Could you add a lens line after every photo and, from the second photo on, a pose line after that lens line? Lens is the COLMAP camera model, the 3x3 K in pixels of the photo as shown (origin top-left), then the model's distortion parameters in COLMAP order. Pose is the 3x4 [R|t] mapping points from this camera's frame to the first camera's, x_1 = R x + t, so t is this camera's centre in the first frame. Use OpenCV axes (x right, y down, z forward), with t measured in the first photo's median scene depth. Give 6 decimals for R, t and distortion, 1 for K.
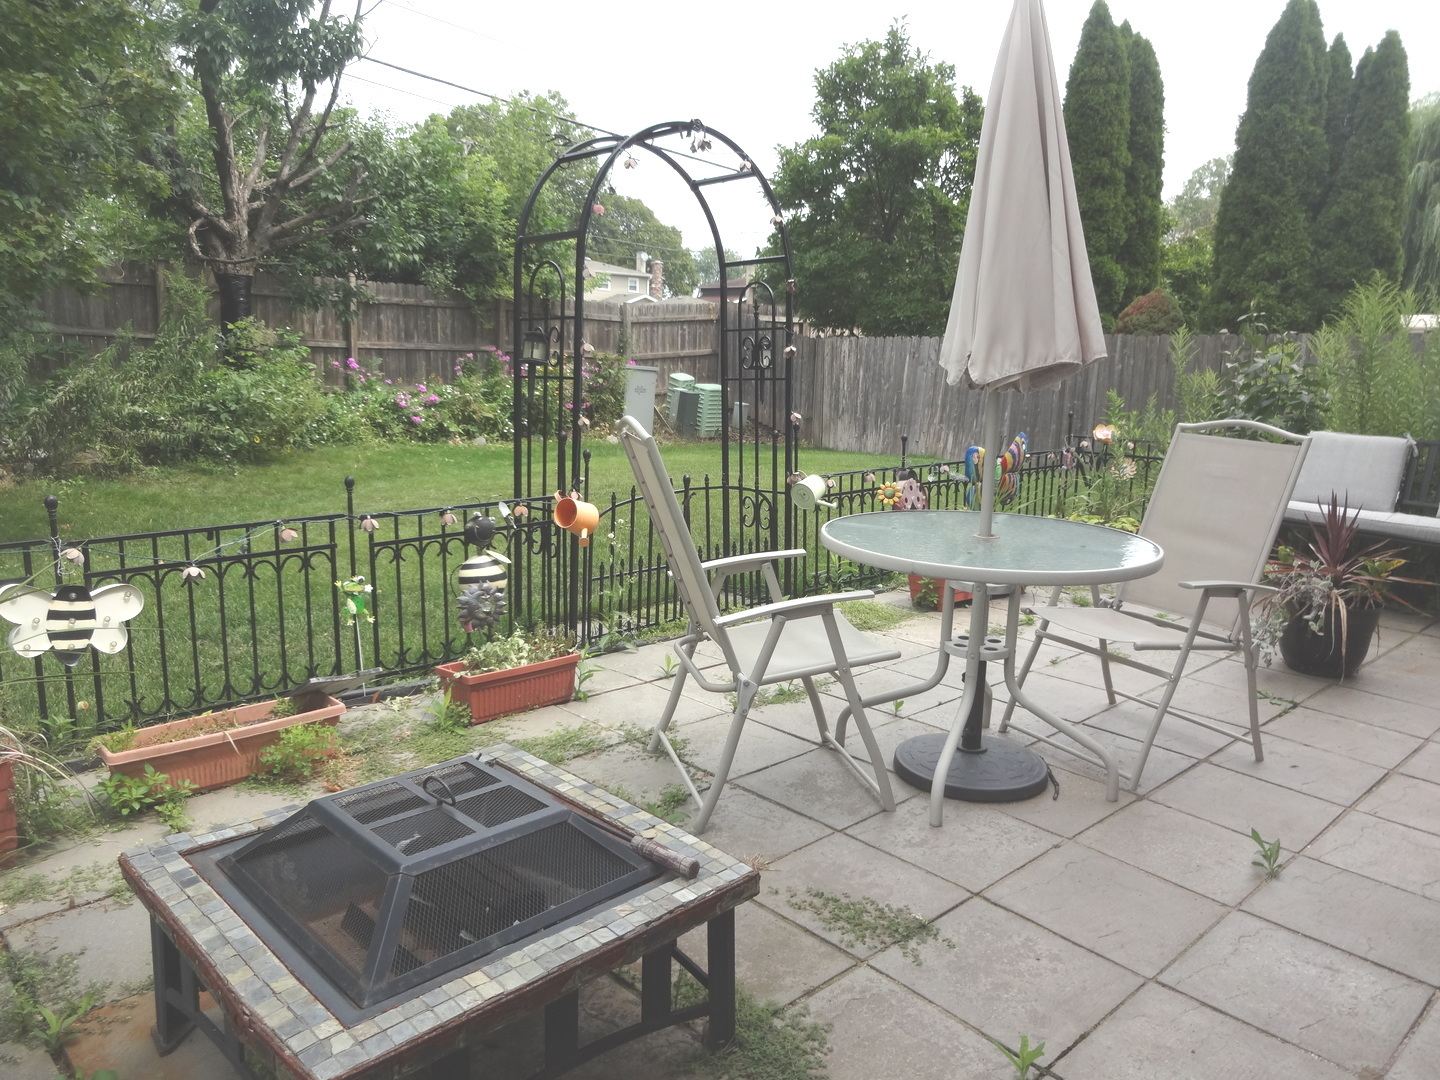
lens RADIAL K [[1064.3, 0, 720.0], [0, 1064.3, 540.0], [0, 0, 1]] dist [-0.002278, 0.004203]
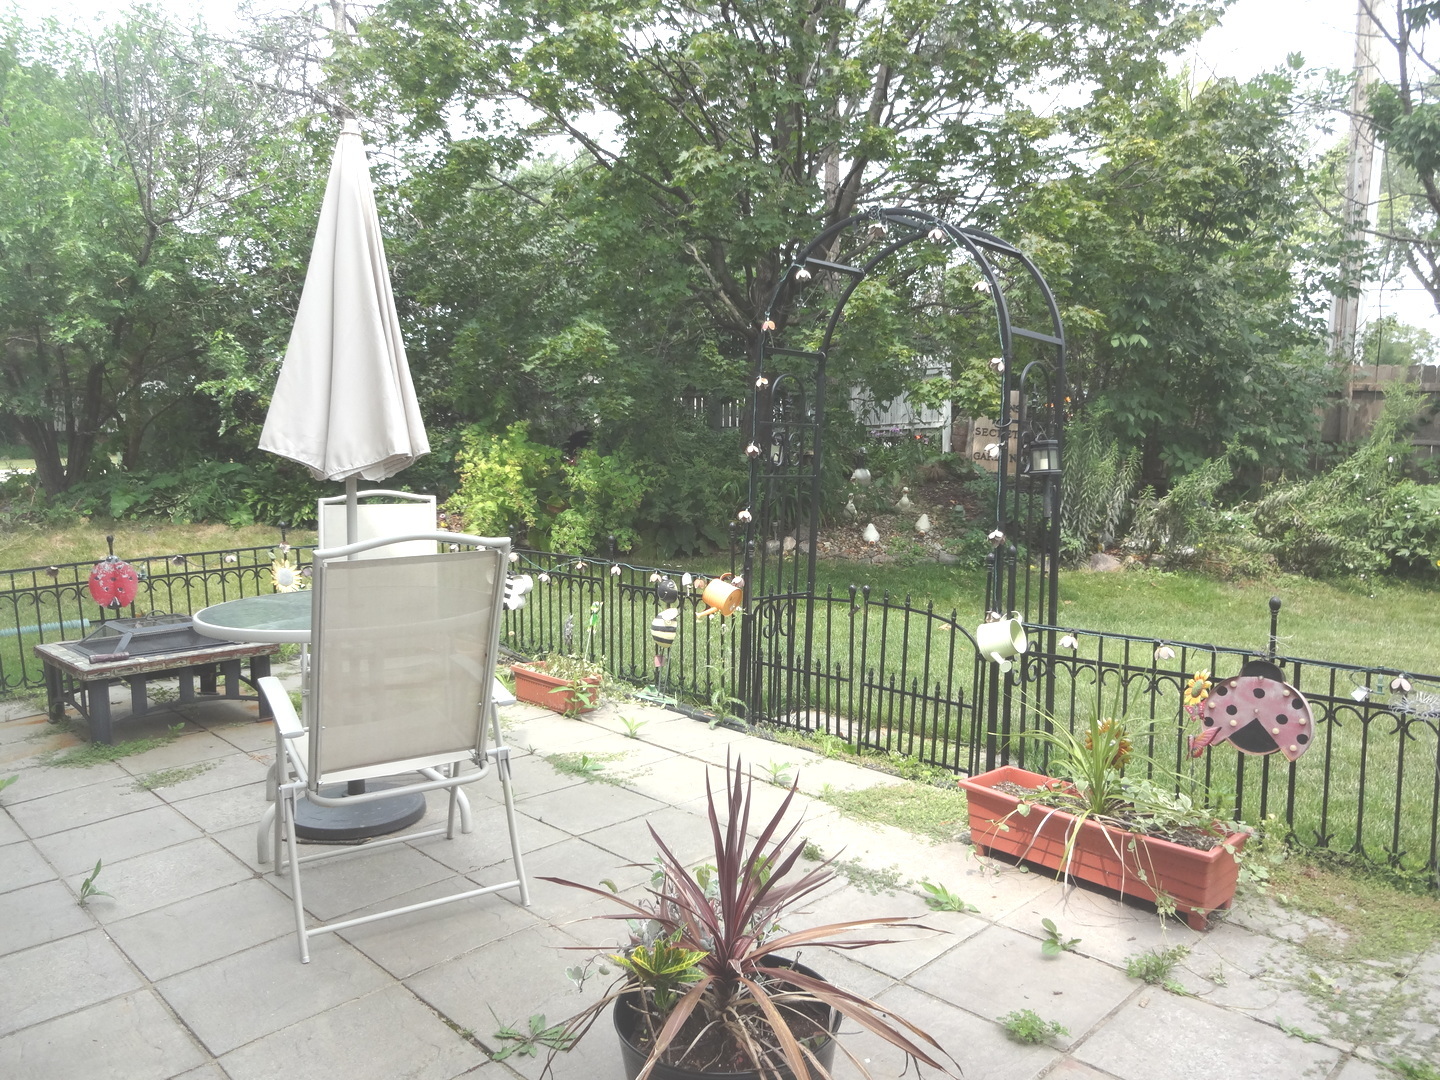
lens RADIAL K [[1064.3, 0, 720.0], [0, 1064.3, 540.0], [0, 0, 1]] dist [-0.002278, 0.004203]
pose [[-0.008045, 0.043469, -0.999022, 0.642981], [-0.180110, 0.982653, 0.044207, -0.087897], [0.983614, 0.180289, -0.000076, 0.638396]]
